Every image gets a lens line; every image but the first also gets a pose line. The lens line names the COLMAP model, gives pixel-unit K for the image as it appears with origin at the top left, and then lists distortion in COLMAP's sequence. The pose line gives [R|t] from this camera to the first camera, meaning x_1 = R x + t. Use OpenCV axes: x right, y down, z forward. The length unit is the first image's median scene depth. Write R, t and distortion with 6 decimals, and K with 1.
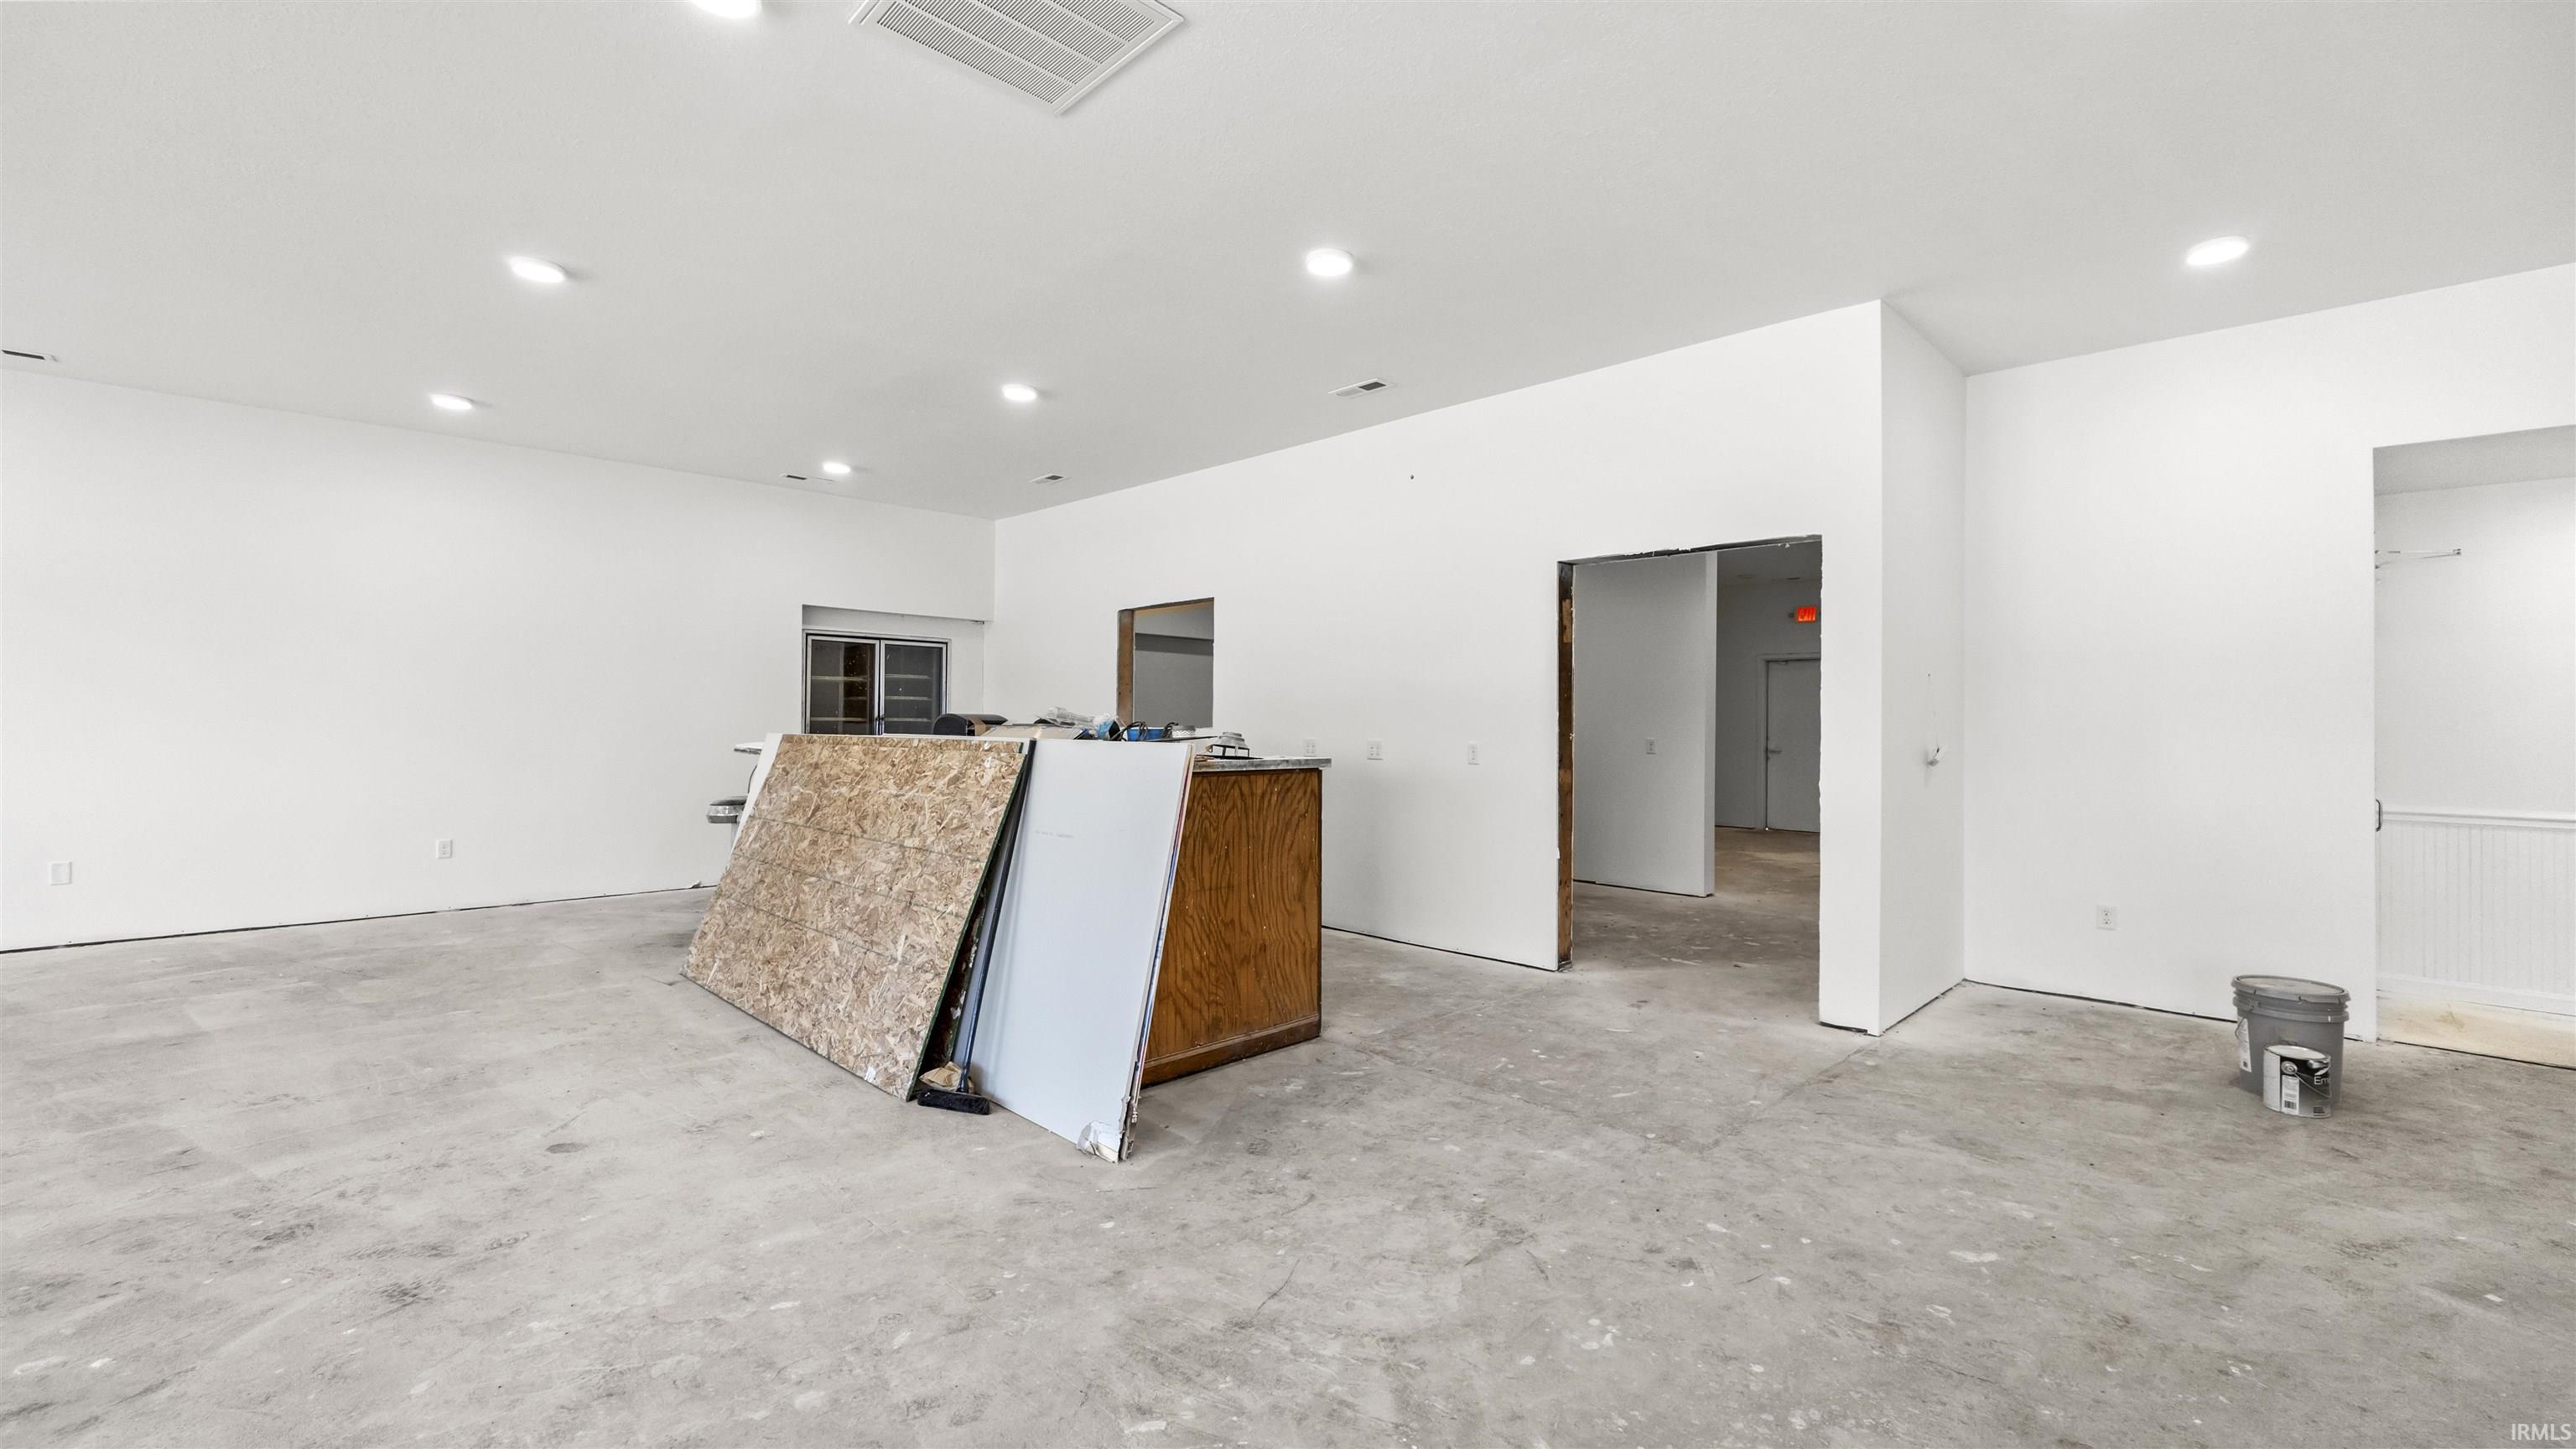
lens RADIAL K [[1070.9, 0, 1282.6], [0, 1070.9, 738.4], [0, 0, 1]] dist [-0.000834, 0.000731]
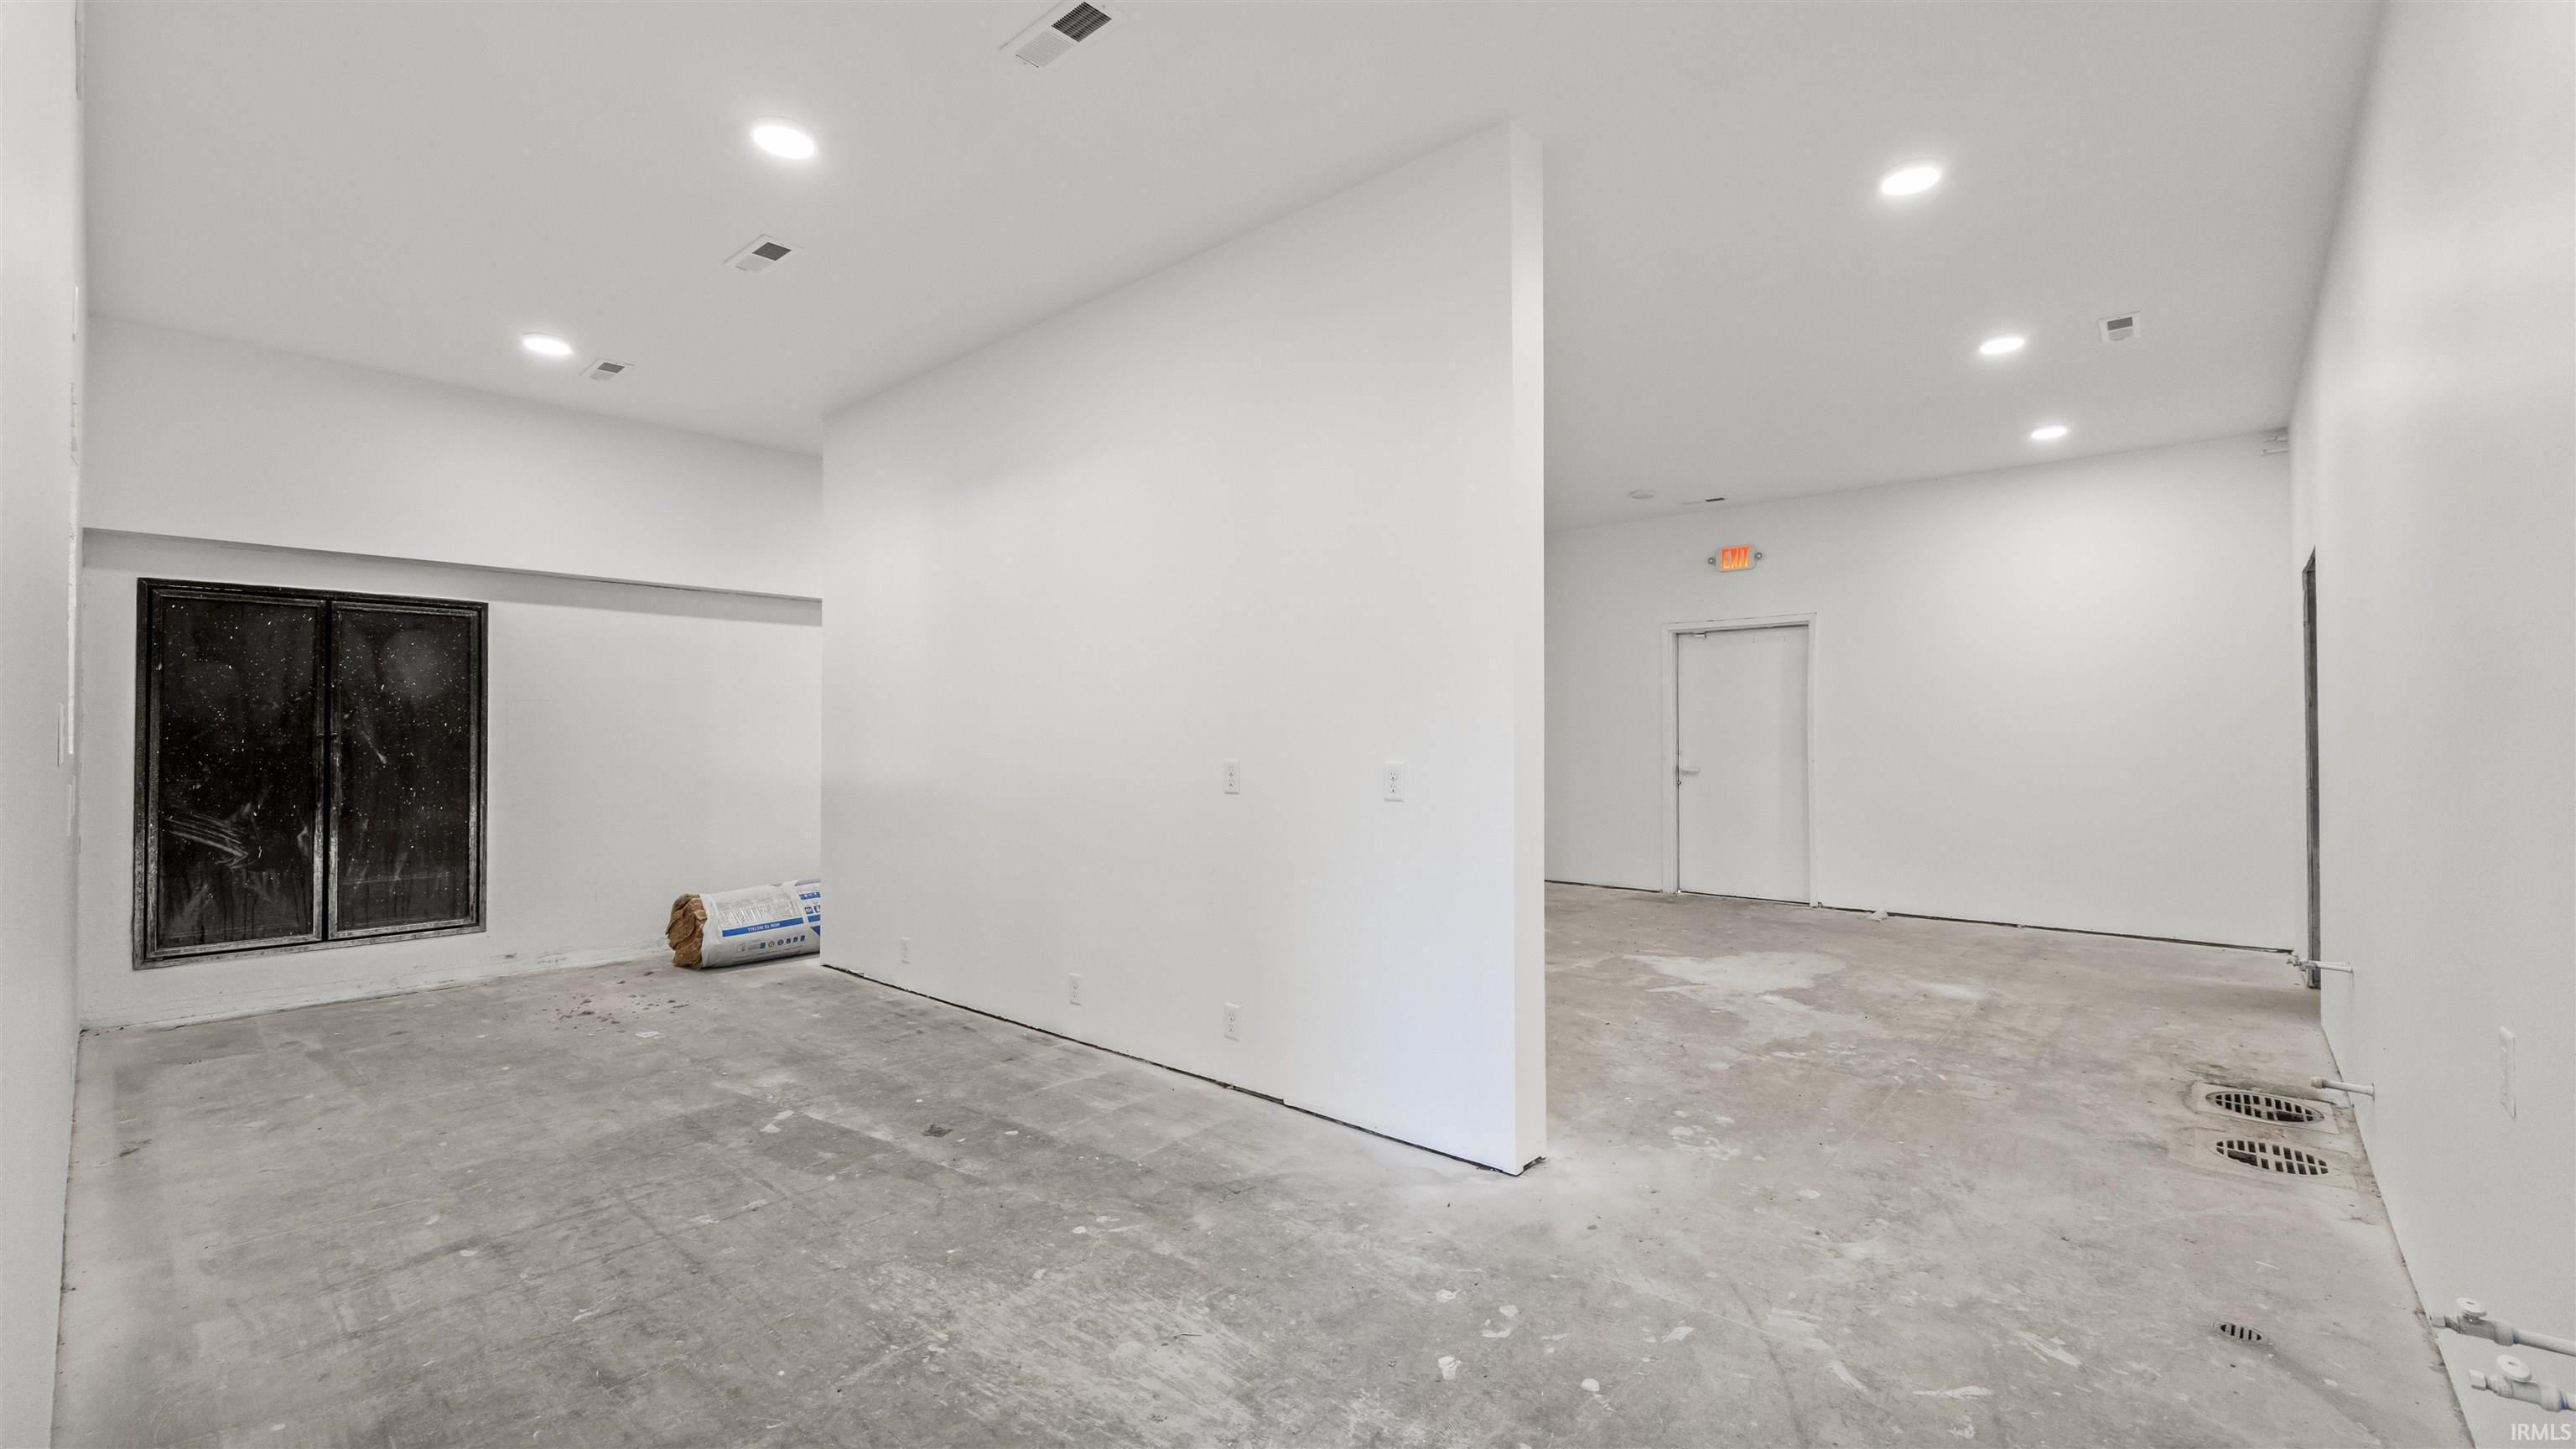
lens RADIAL K [[1070.9, 0, 1268.9], [0, 1070.9, 719.5], [0, 0, 1]] dist [-0.000834, 0.000731]
pose [[0.998617, -0.003575, 0.052456, 0.177655], [0.004858, 0.999692, -0.024341, -0.004990], [-0.052353, 0.024562, 0.998327, 0.379670]]
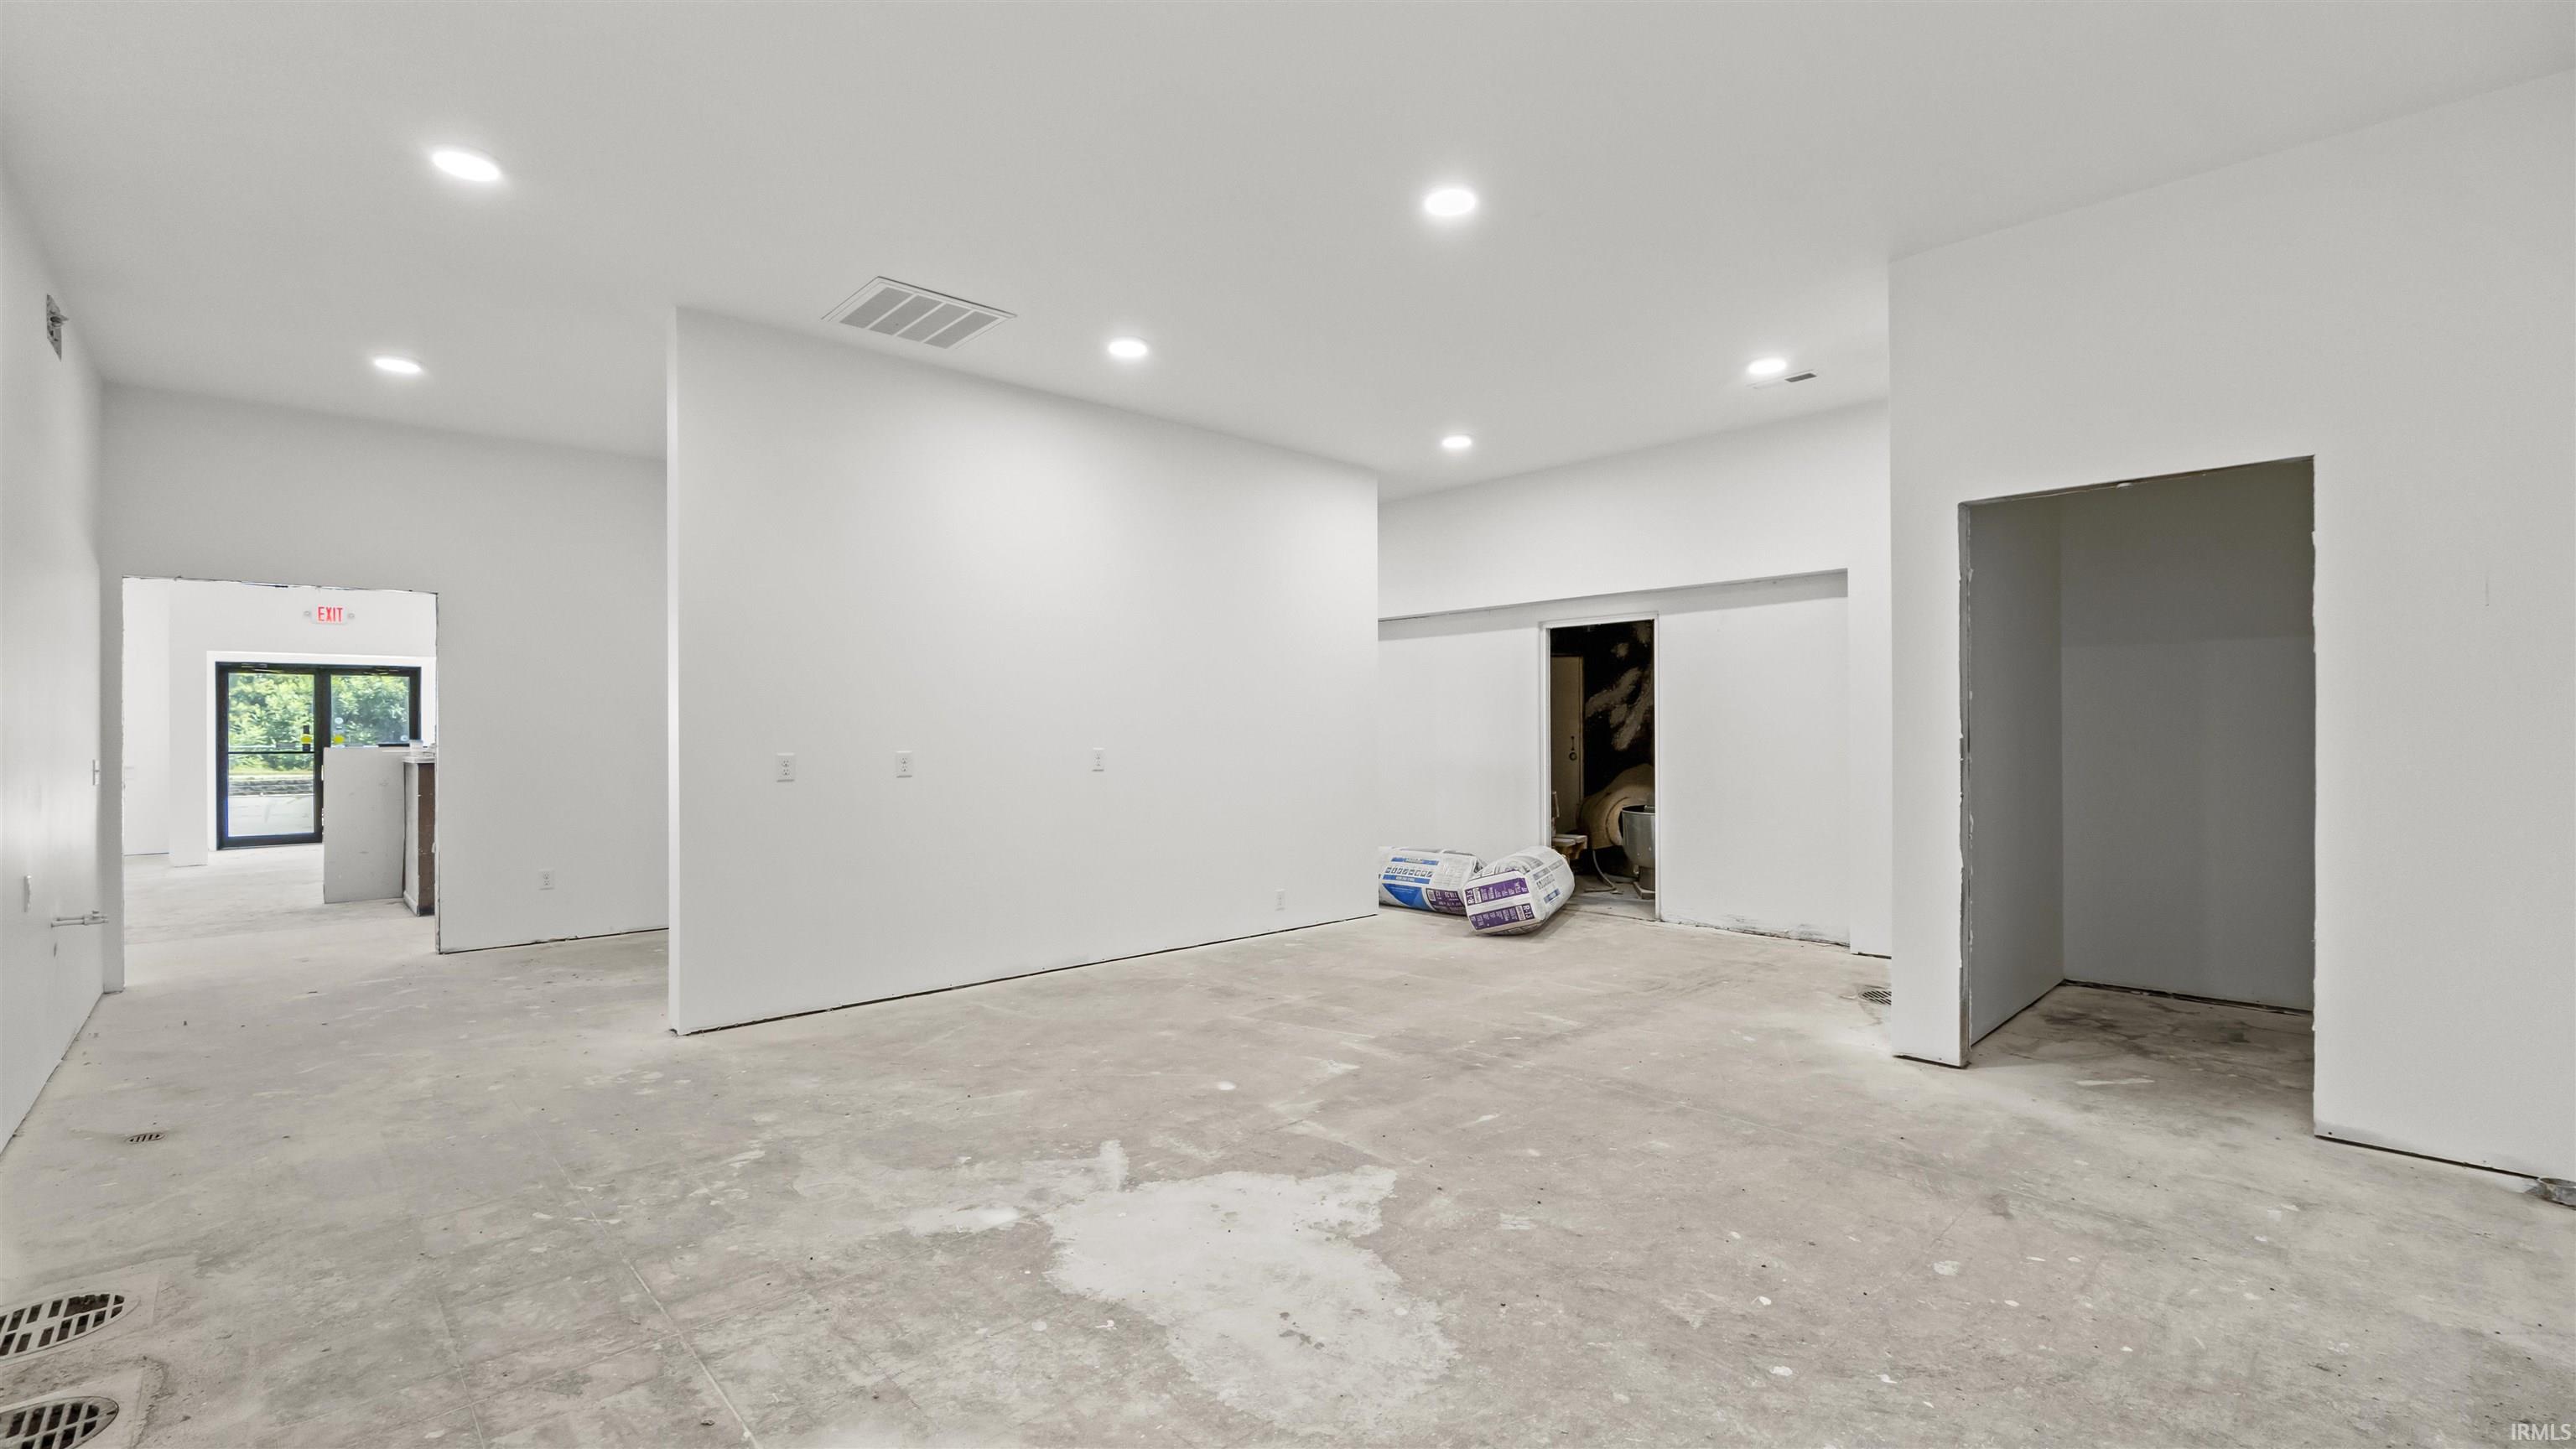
lens RADIAL K [[1070.9, 0, 1266.9], [0, 1070.9, 730.2], [0, 0, 1]] dist [-0.000834, 0.000731]
pose [[-0.037659, -0.007246, -0.999264, 0.600329], [0.003255, 0.999968, -0.007374, -0.005127], [0.999285, -0.003531, -0.037634, 0.836192]]
